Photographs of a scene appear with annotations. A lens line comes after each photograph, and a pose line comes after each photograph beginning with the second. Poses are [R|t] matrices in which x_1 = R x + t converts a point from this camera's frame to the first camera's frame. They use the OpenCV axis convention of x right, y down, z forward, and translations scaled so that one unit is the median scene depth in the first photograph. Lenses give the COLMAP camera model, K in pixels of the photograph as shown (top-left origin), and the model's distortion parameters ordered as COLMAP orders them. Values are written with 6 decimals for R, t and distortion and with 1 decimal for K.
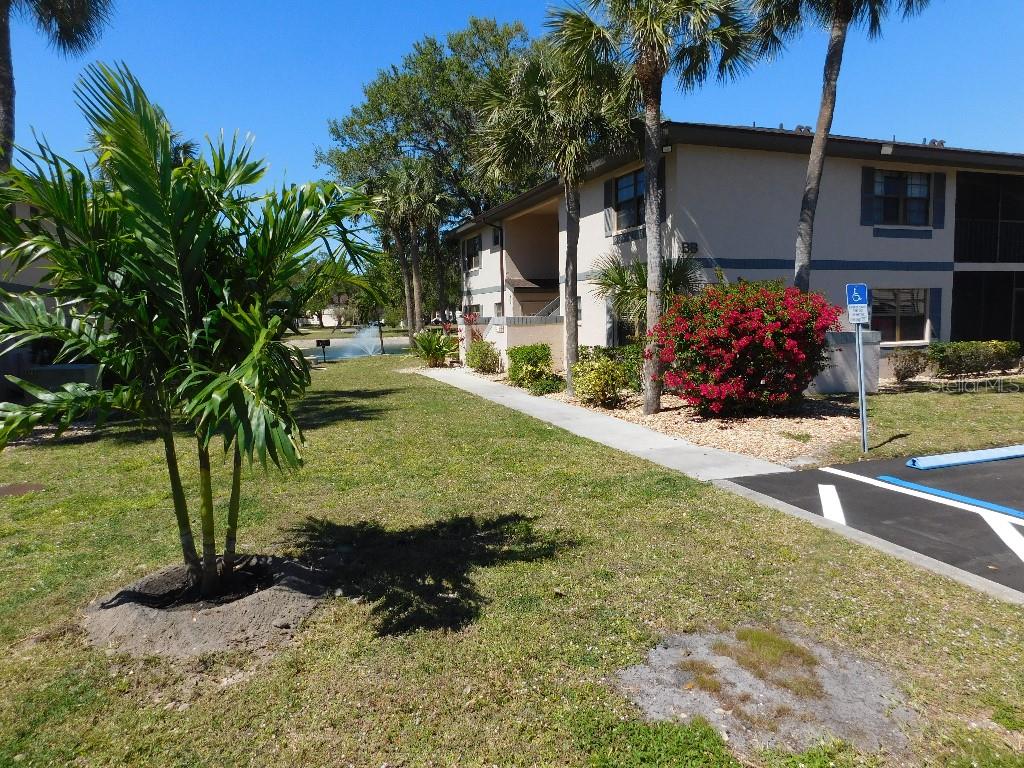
lens RADIAL K [[674.2, 0, 512.0], [0, 674.2, 384.0], [0, 0, 1]] dist [-0.066112, 0.064122]
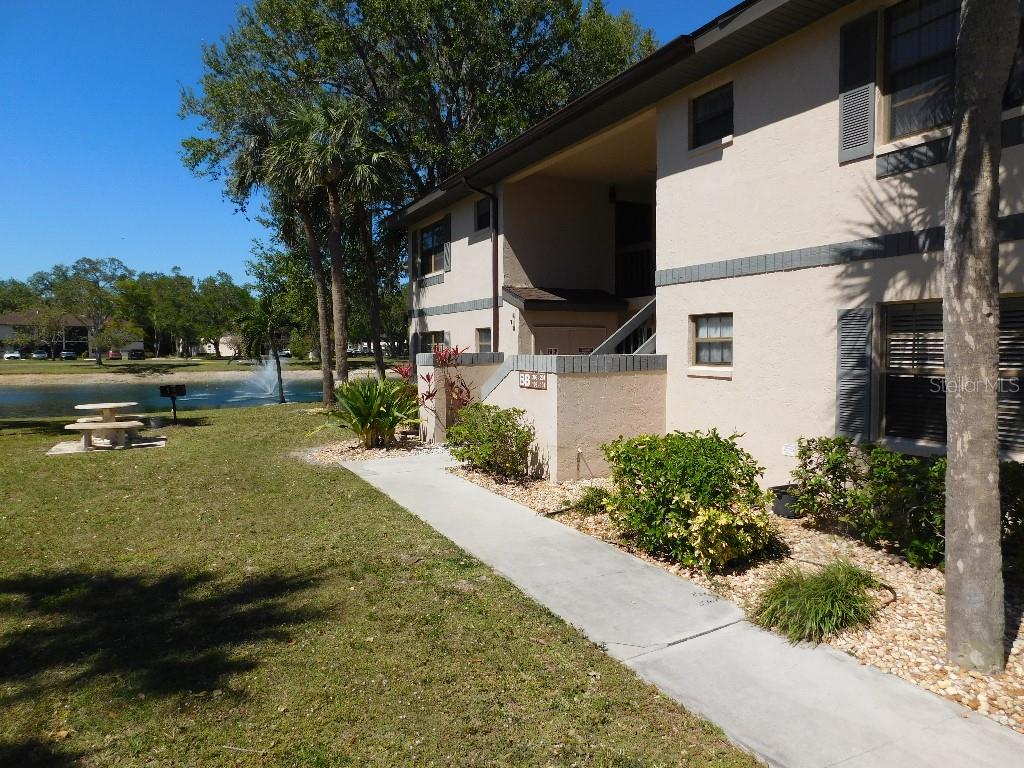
lens RADIAL K [[674.2, 0, 512.0], [0, 674.2, 384.0], [0, 0, 1]] dist [-0.066112, 0.064122]
pose [[0.991456, 0.012889, 0.129804, -0.071750], [-0.006481, 0.998745, -0.049671, -0.044981], [-0.130282, 0.048405, 0.990295, 0.432395]]
